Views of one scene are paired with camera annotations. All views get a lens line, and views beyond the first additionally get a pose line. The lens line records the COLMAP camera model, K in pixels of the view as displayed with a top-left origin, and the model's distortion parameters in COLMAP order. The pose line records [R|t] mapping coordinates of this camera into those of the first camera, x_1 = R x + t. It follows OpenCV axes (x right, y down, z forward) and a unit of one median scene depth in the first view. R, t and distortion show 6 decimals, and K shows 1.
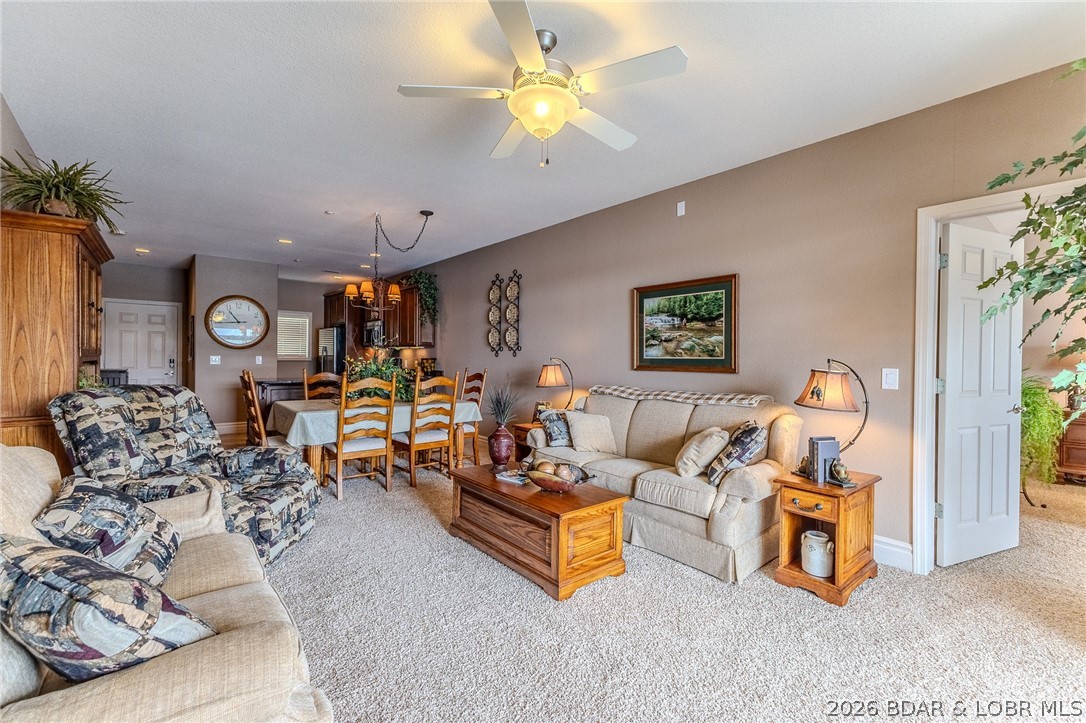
lens RADIAL K [[467.0, 0, 545.8], [0, 467.0, 358.8], [0, 0, 1]] dist [0.003900, -0.000213]
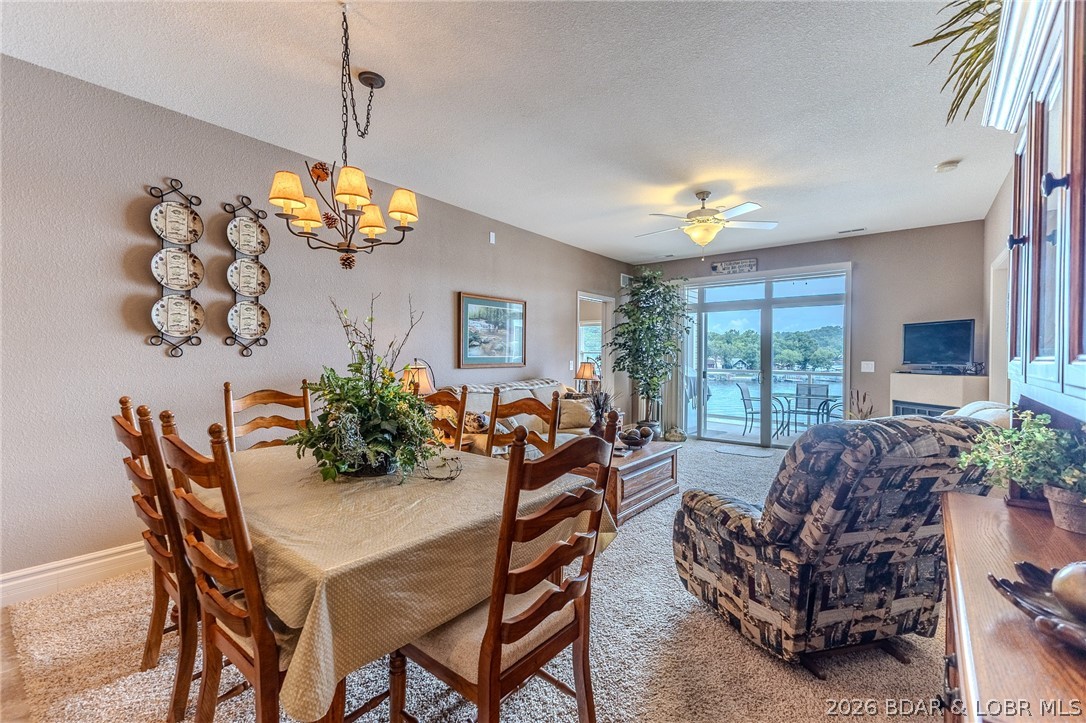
lens RADIAL K [[467.0, 0, 545.8], [0, 467.0, 358.8], [0, 0, 1]] dist [0.003900, -0.000213]
pose [[-0.198310, -0.020439, 0.979926, -0.949412], [-0.005935, 0.999789, 0.019652, -0.021014], [-0.980121, -0.001919, -0.198390, 1.077348]]
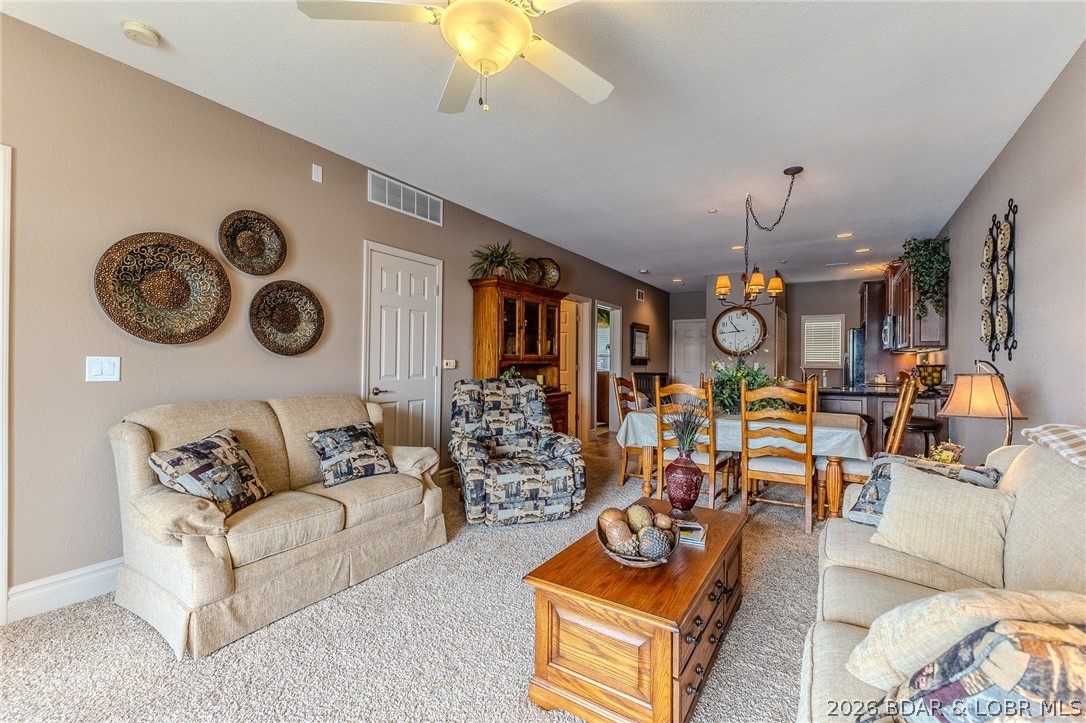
lens RADIAL K [[467.0, 0, 545.8], [0, 467.0, 358.8], [0, 0, 1]] dist [0.003900, -0.000213]
pose [[0.291219, -0.012660, -0.956573, 0.409348], [-0.009193, 0.999829, -0.016031, 0.010172], [0.956612, 0.013463, 0.291053, 0.466392]]
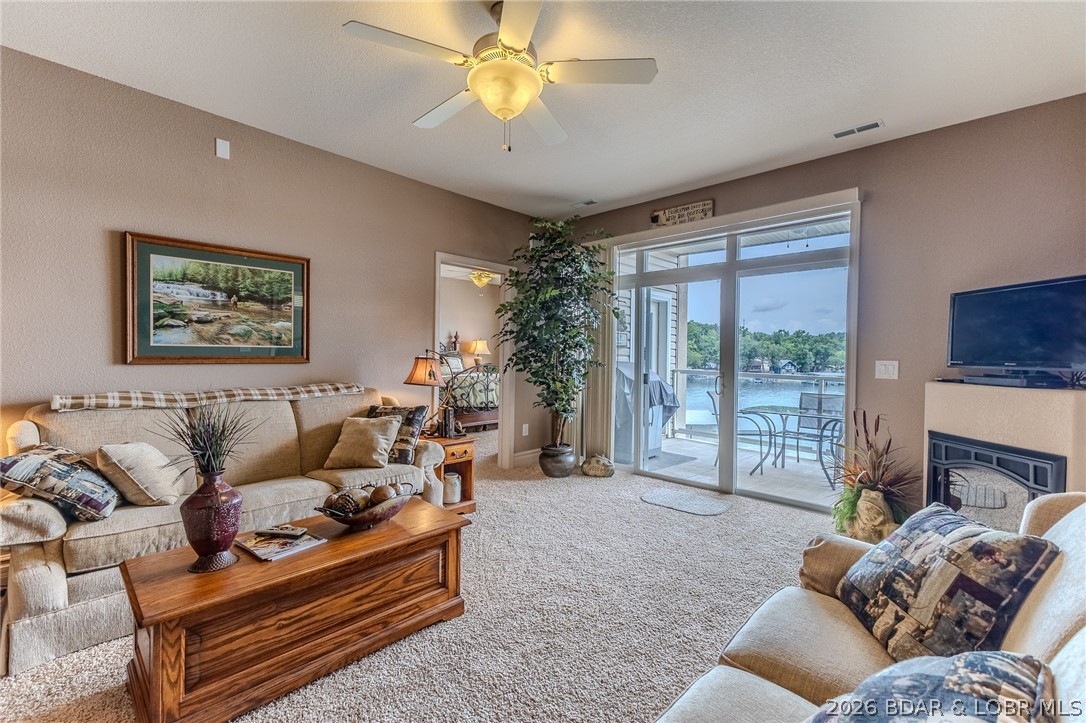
lens RADIAL K [[466.7, 0, 547.6], [0, 466.7, 361.9], [0, 0, 1]] dist [0.002754, 0.000166]
pose [[-0.110859, -0.029698, 0.993392, -0.518874], [-0.014343, 0.999497, 0.028279, -0.004695], [-0.993733, -0.011113, -0.111229, 0.541819]]
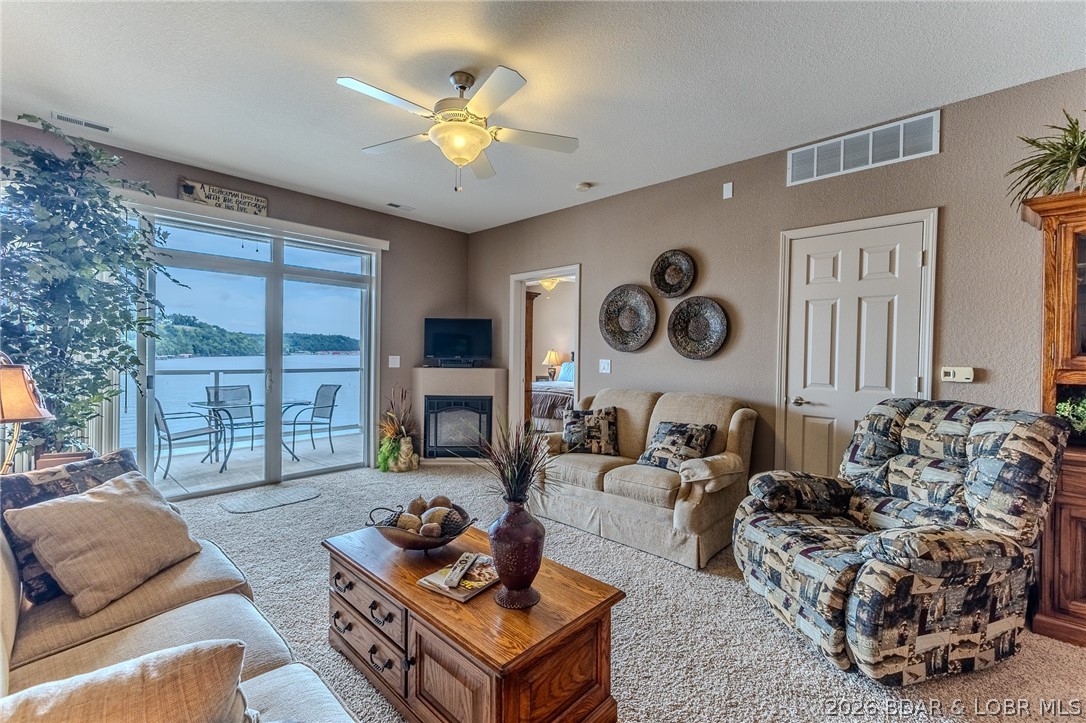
lens RADIAL K [[462.2, 0, 545.2], [0, 462.2, 358.4], [0, 0, 1]] dist [0.021066, -0.000090]
pose [[-0.993867, -0.024011, -0.107943, -0.057170], [-0.025112, 0.999645, 0.008849, -0.006436], [0.107692, 0.011505, -0.994118, 1.159075]]
